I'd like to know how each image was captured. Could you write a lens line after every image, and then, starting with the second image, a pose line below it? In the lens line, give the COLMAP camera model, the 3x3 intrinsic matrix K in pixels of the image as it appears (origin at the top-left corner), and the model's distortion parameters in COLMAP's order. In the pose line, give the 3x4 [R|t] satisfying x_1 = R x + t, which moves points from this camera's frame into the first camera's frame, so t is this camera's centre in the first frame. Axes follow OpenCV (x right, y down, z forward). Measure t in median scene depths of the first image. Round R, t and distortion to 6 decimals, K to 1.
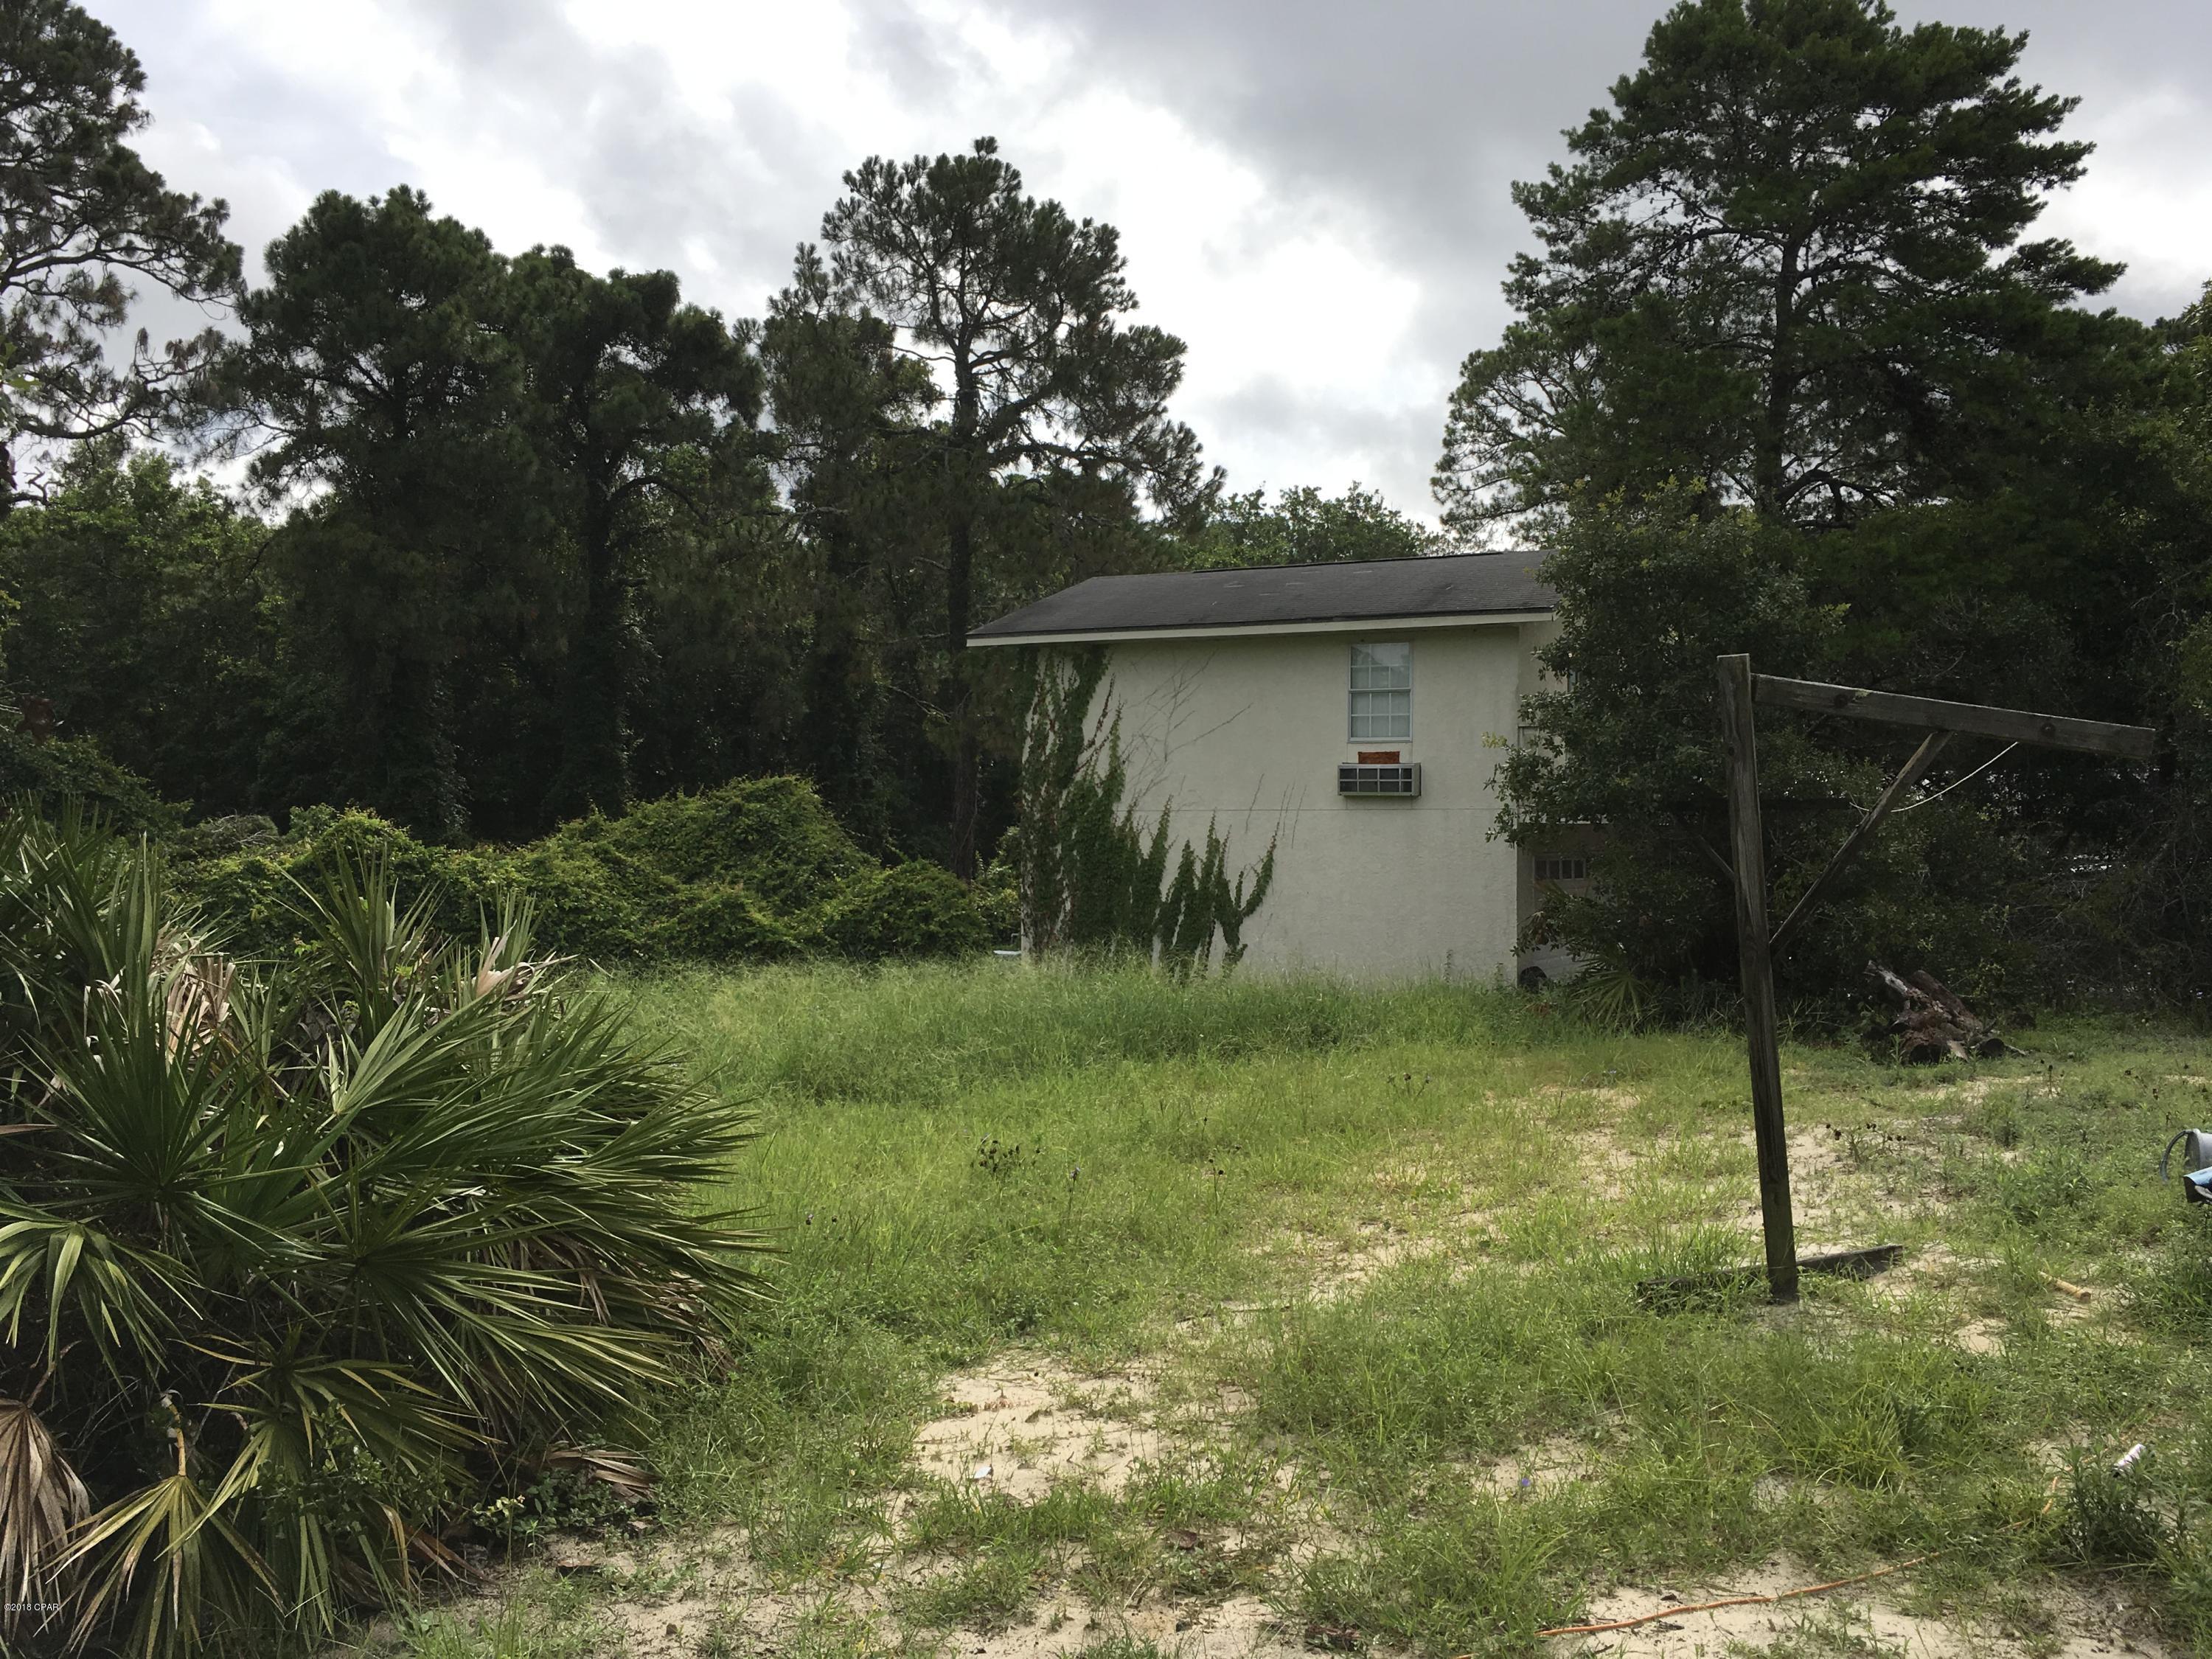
lens RADIAL K [[1871.0, 0, 1104.1], [0, 1871.0, 828.1], [0, 0, 1]] dist [0.011713, -0.038311]
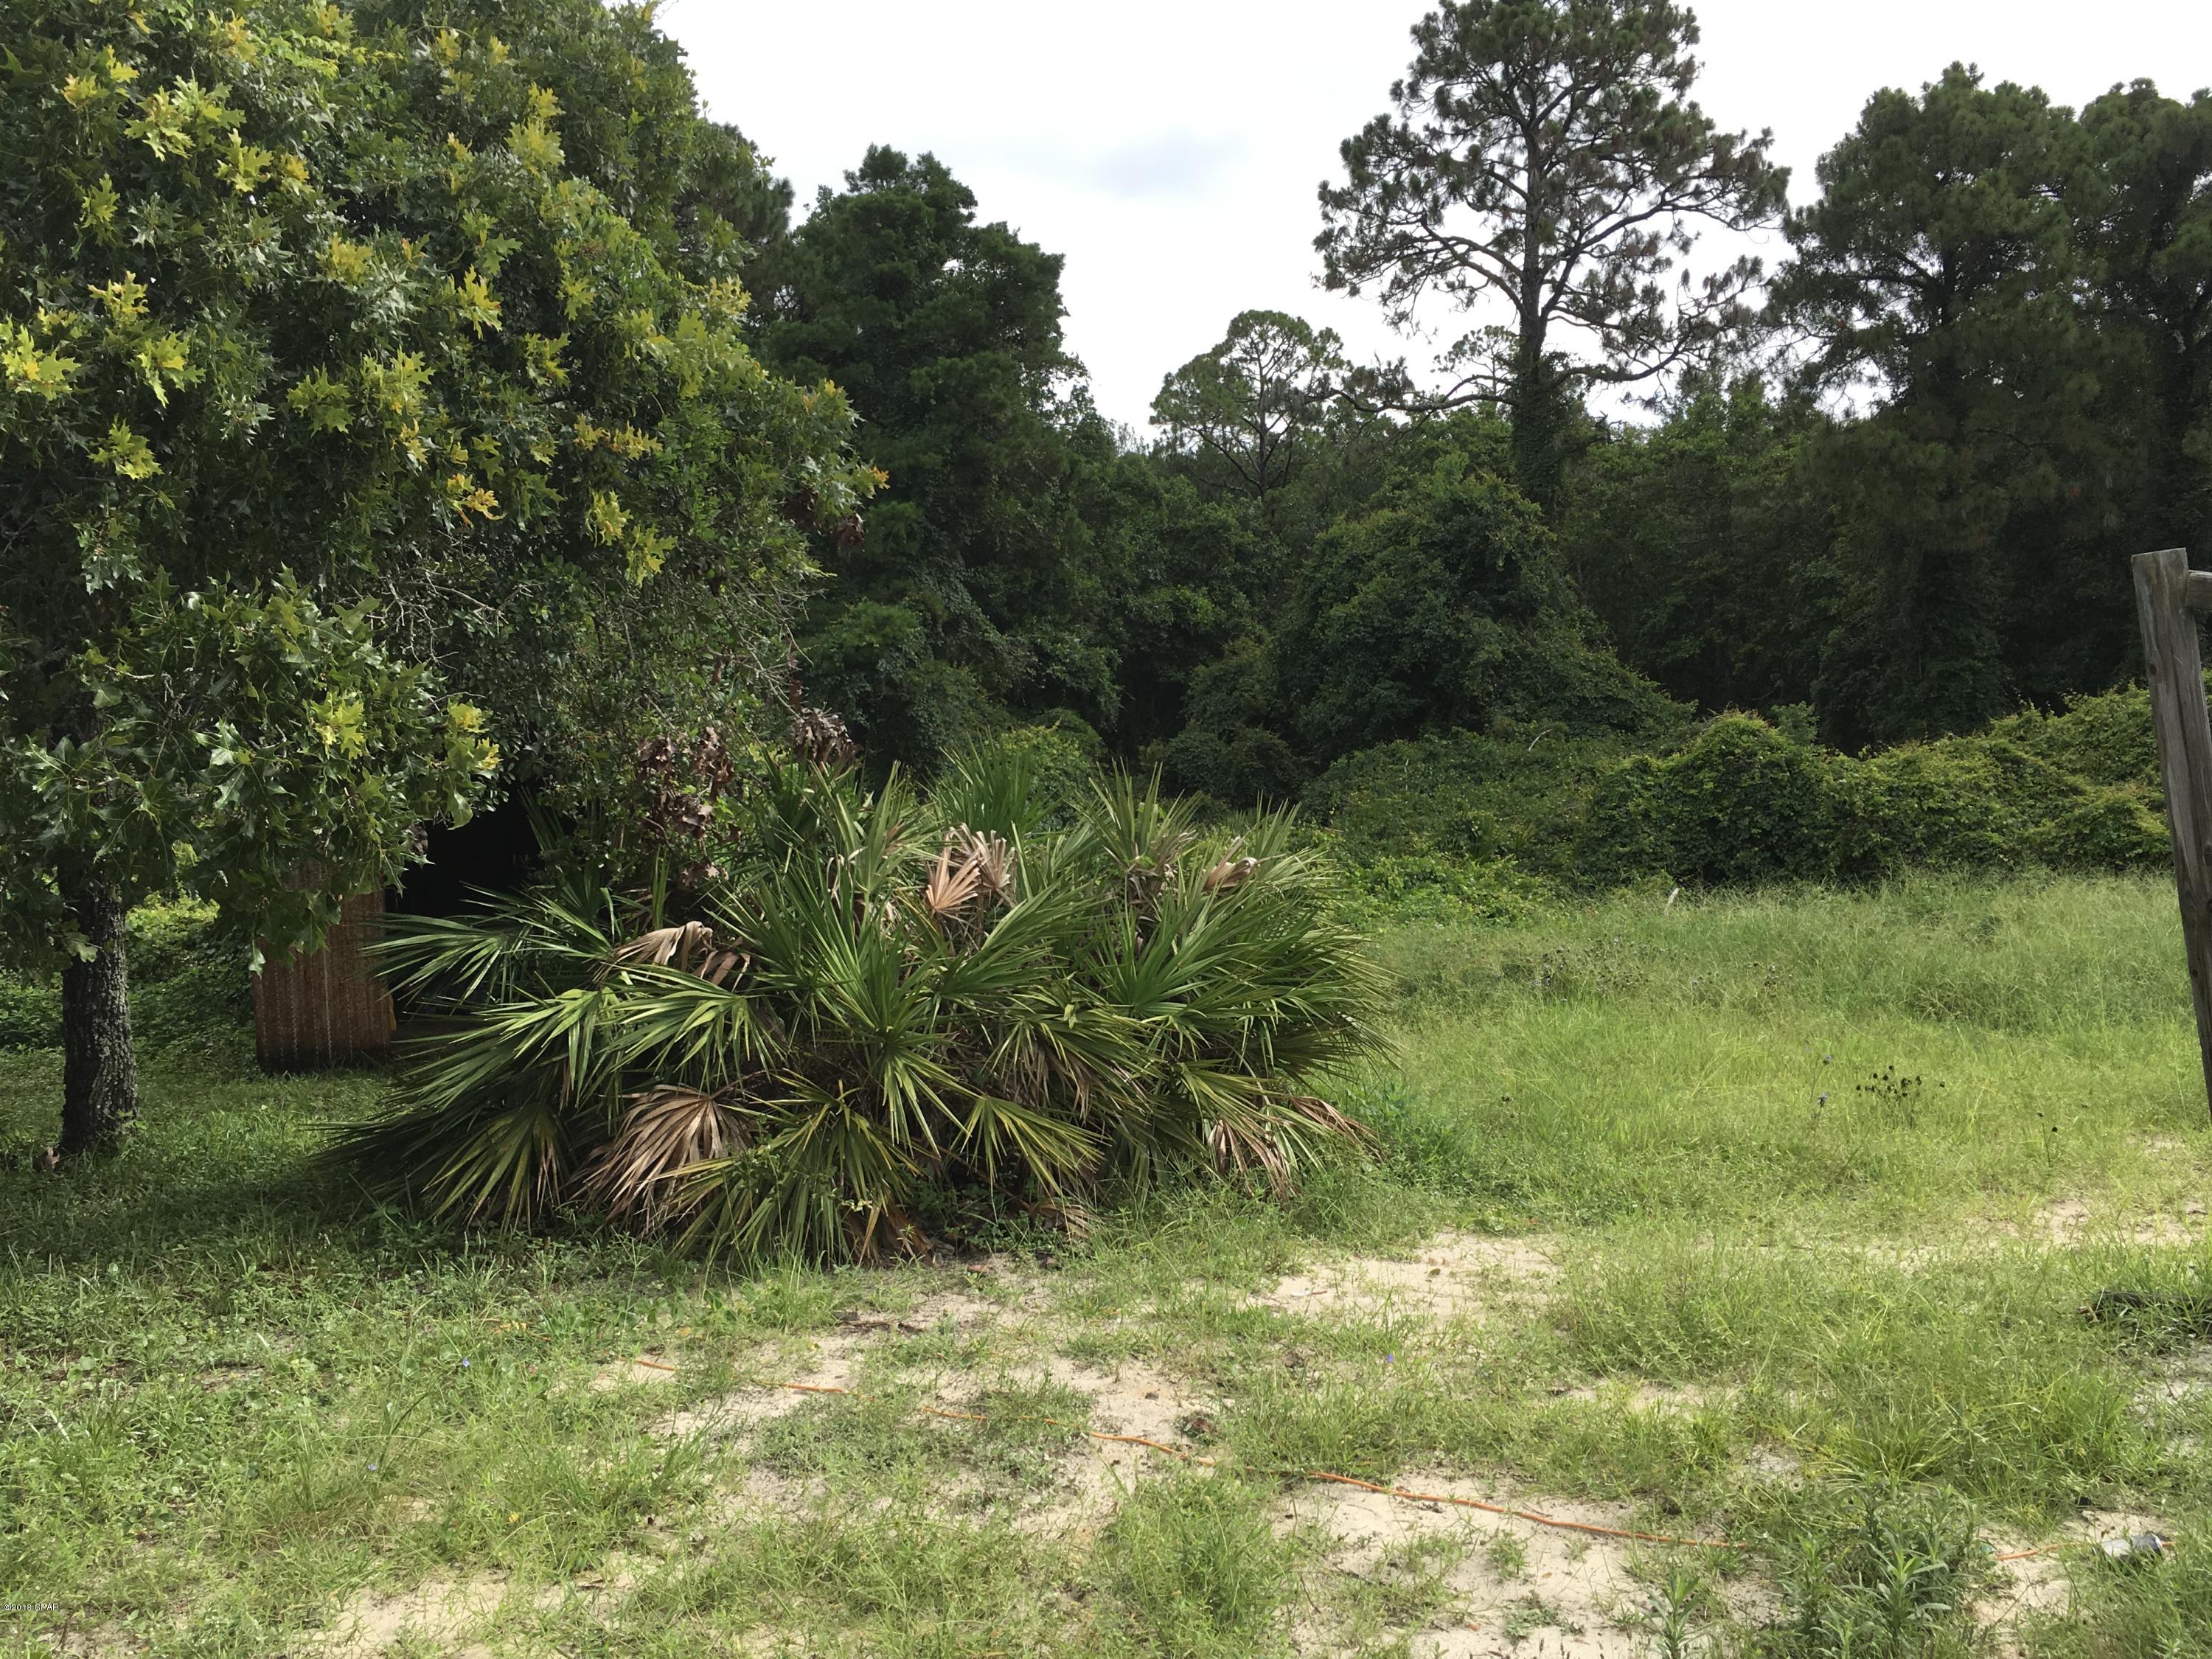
lens RADIAL K [[1871.0, 0, 1100.0], [0, 1871.0, 840.5], [0, 0, 1]] dist [0.011713, -0.038311]
pose [[0.630130, 0.040647, -0.775425, 0.126784], [0.012234, 0.997985, 0.062256, -0.004613], [0.776393, -0.048716, 0.628363, 0.023413]]
